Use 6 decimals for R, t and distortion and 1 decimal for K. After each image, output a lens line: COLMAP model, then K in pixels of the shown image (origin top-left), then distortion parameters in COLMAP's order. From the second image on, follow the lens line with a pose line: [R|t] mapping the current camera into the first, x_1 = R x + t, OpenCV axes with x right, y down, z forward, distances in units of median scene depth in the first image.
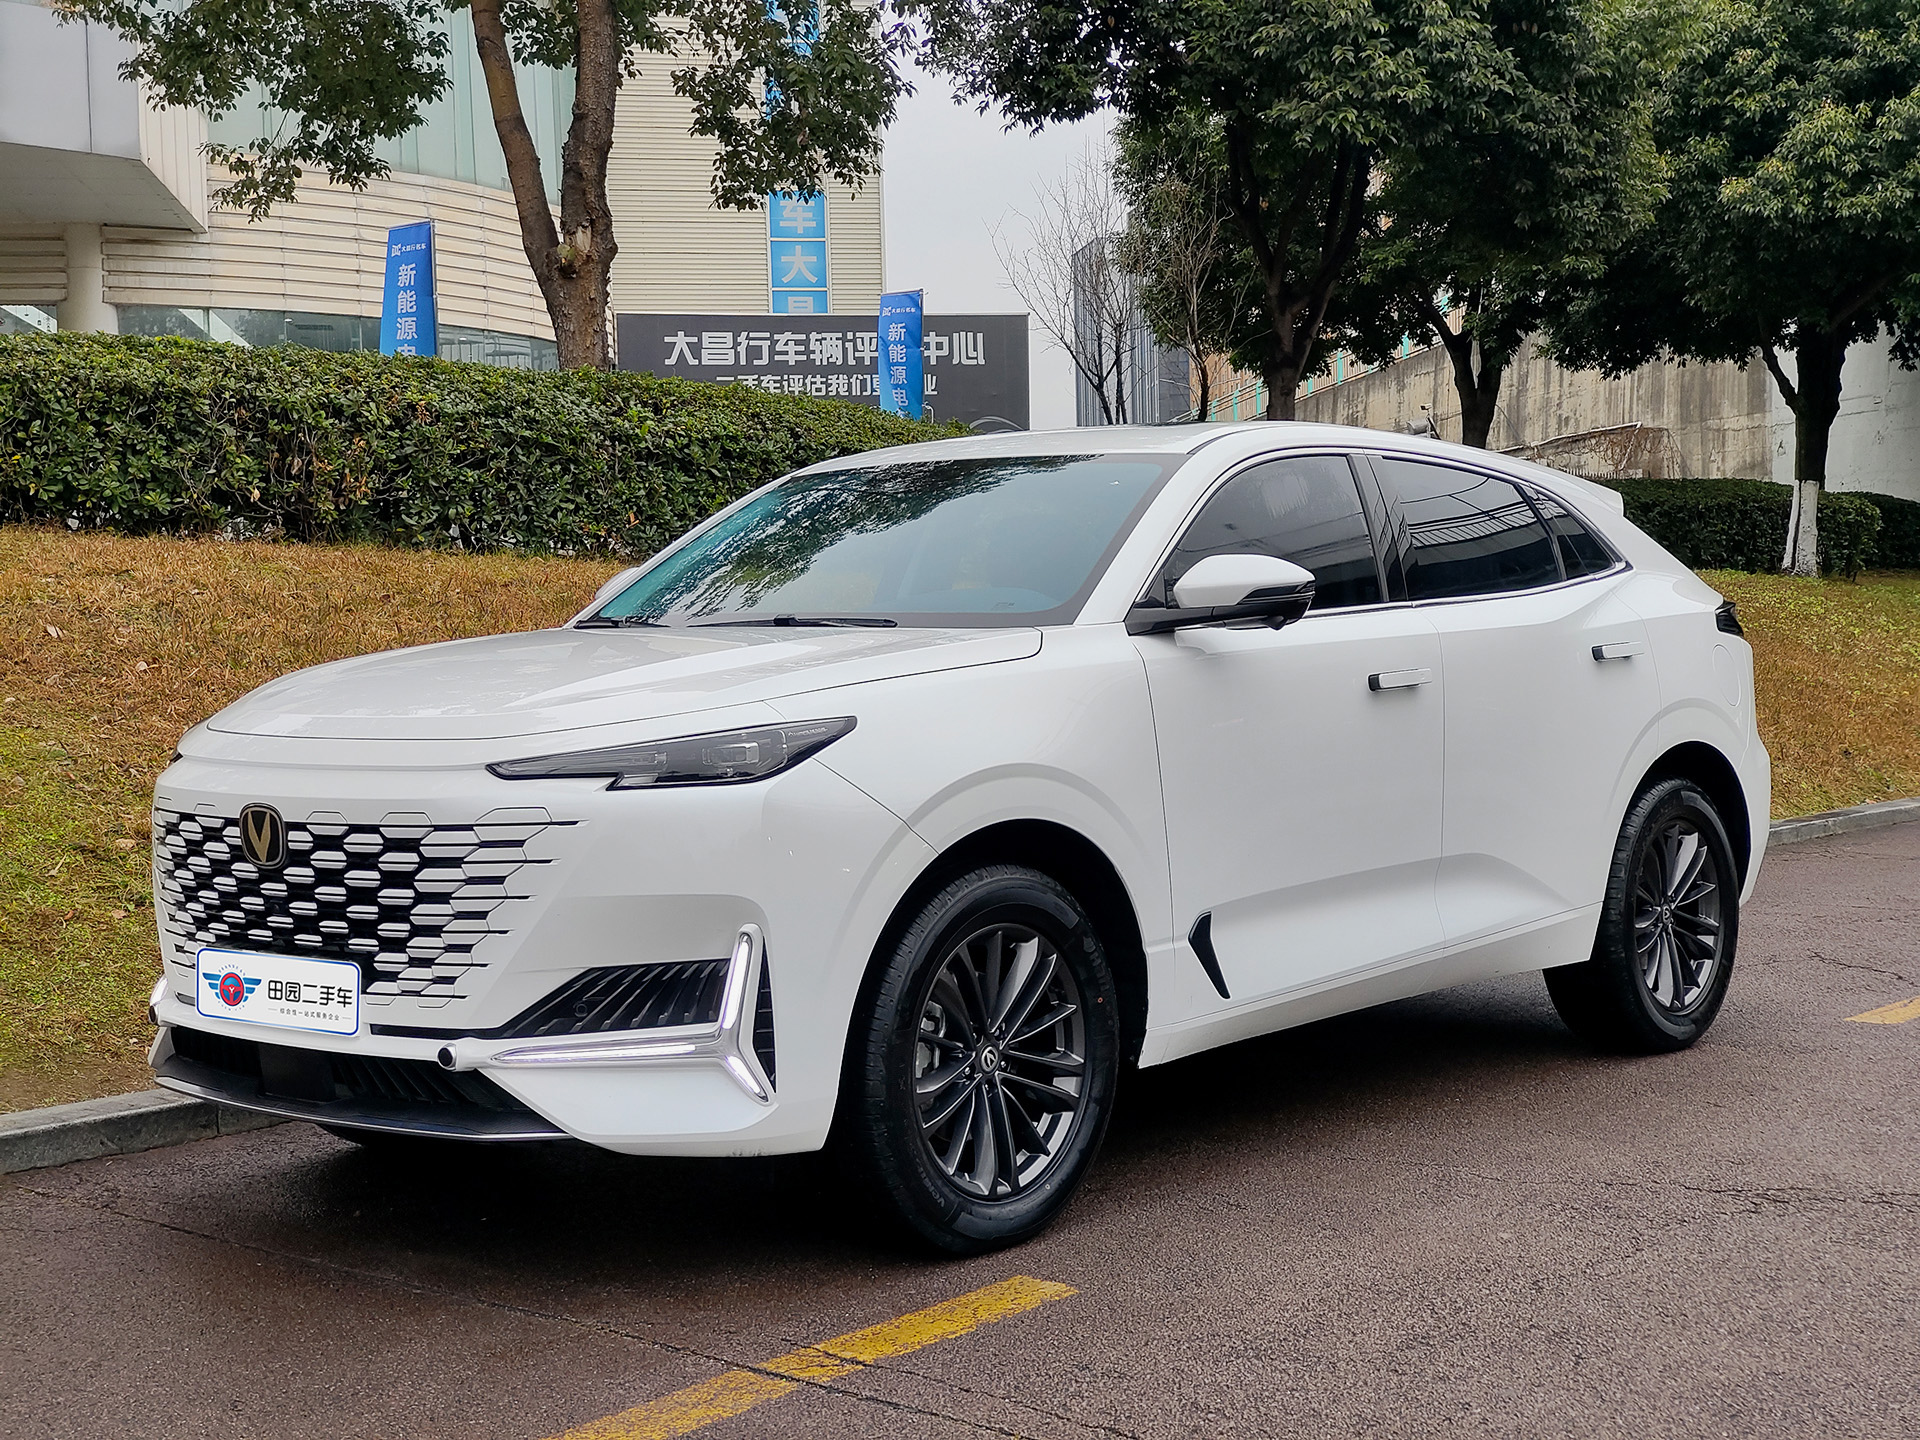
lens RADIAL K [[2663.4, 0, 956.3], [0, 2663.4, 716.5], [0, 0, 1]] dist [0.092665, 0.000000]
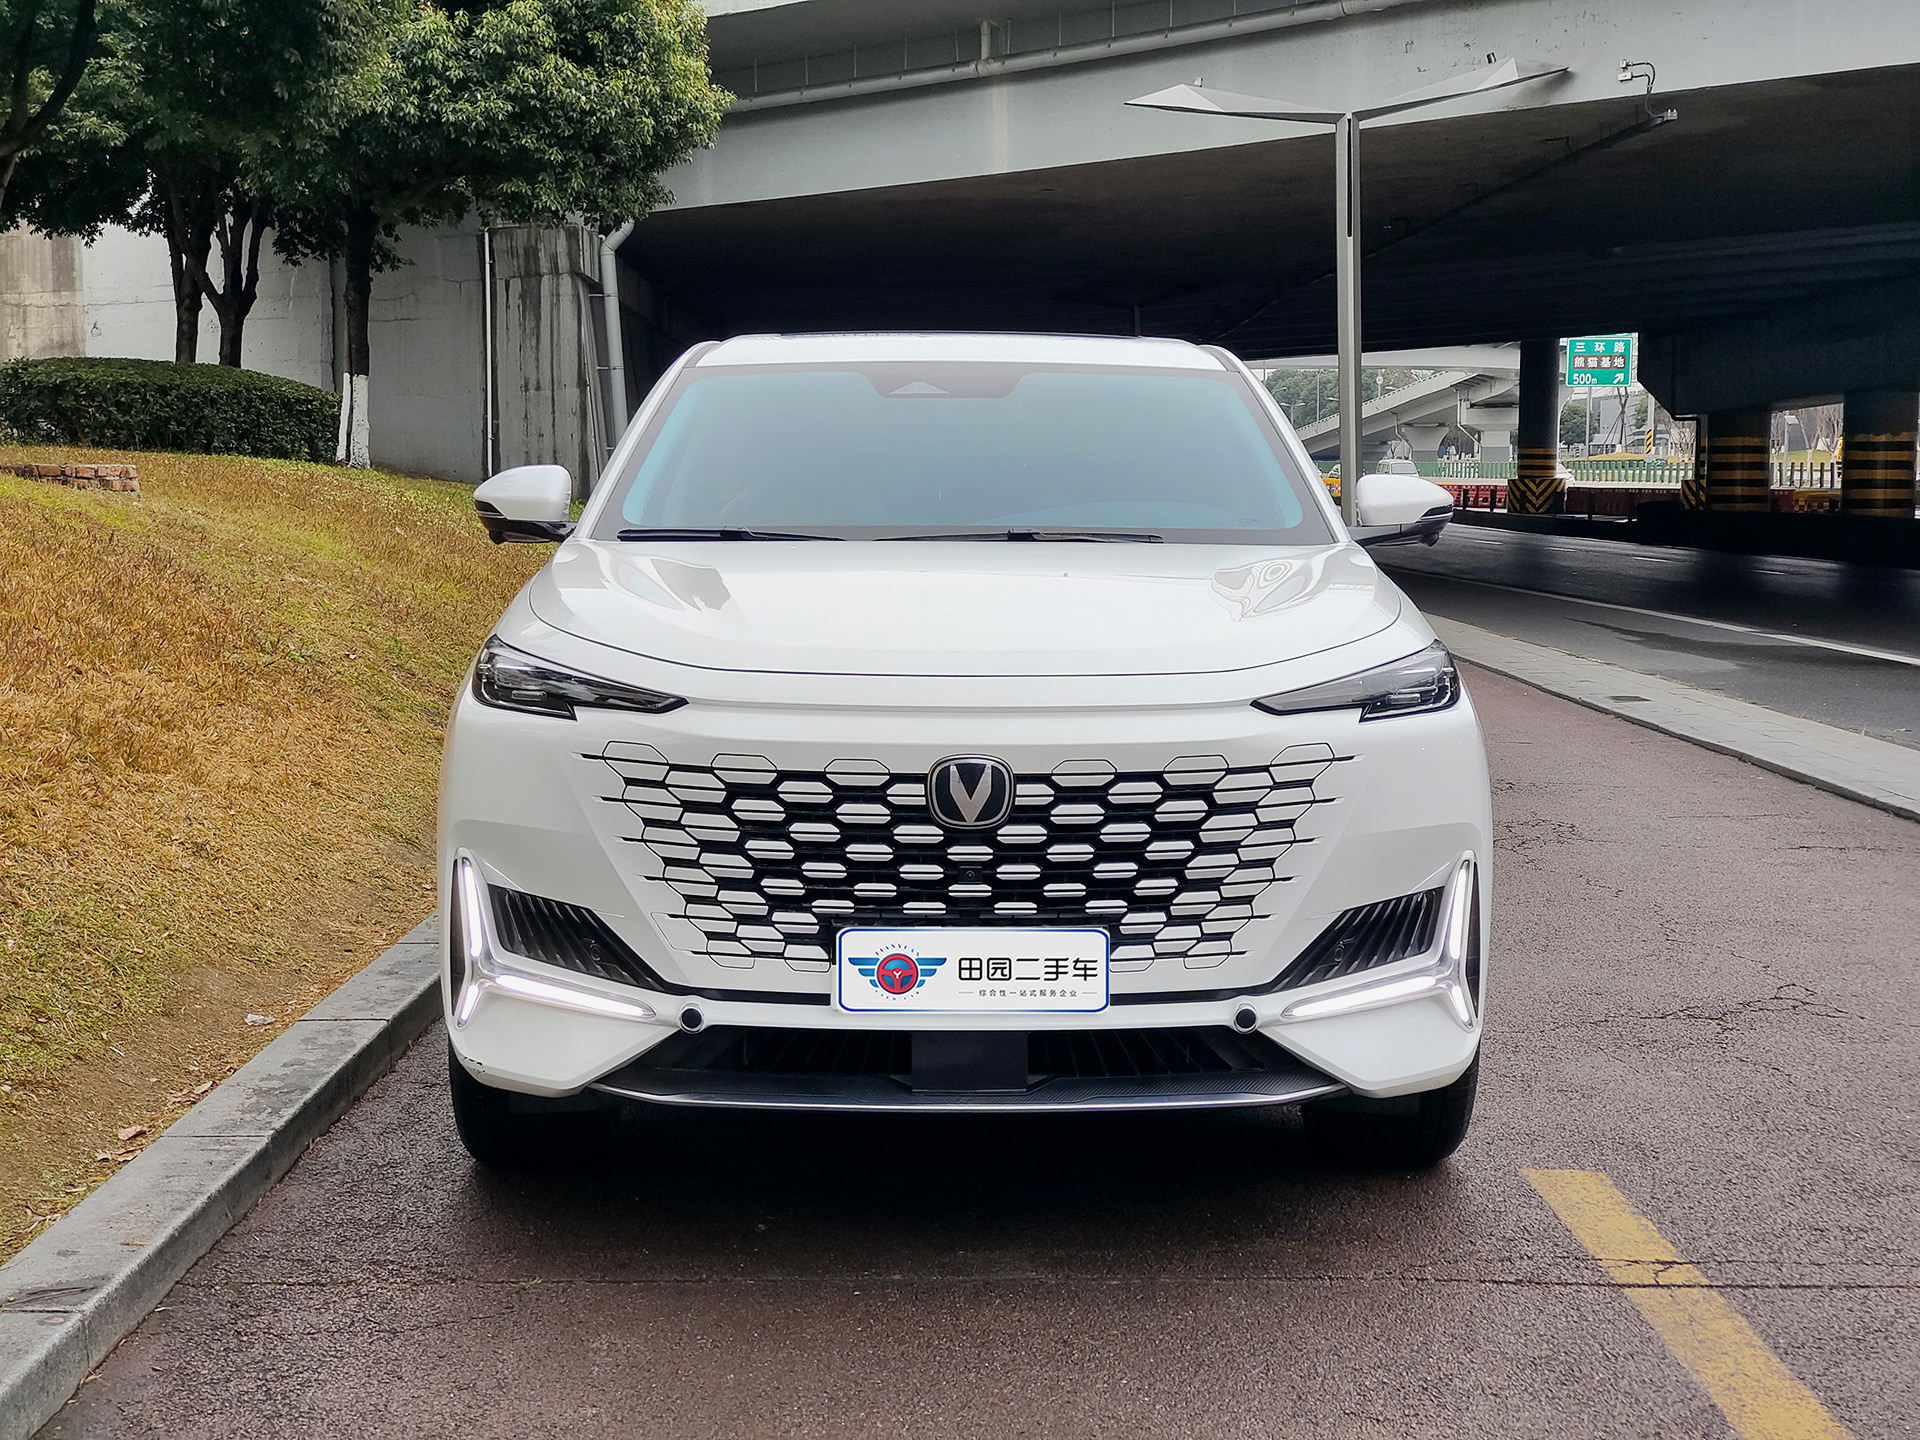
lens RADIAL K [[2663.4, 0, 956.2], [0, 2663.4, 730.3], [0, 0, 1]] dist [0.092665, 0.000000]
pose [[0.748066, -0.043293, 0.662211, -0.833603], [0.010447, 0.998514, 0.053479, -0.020977], [-0.663542, -0.033088, 0.747407, 0.369486]]
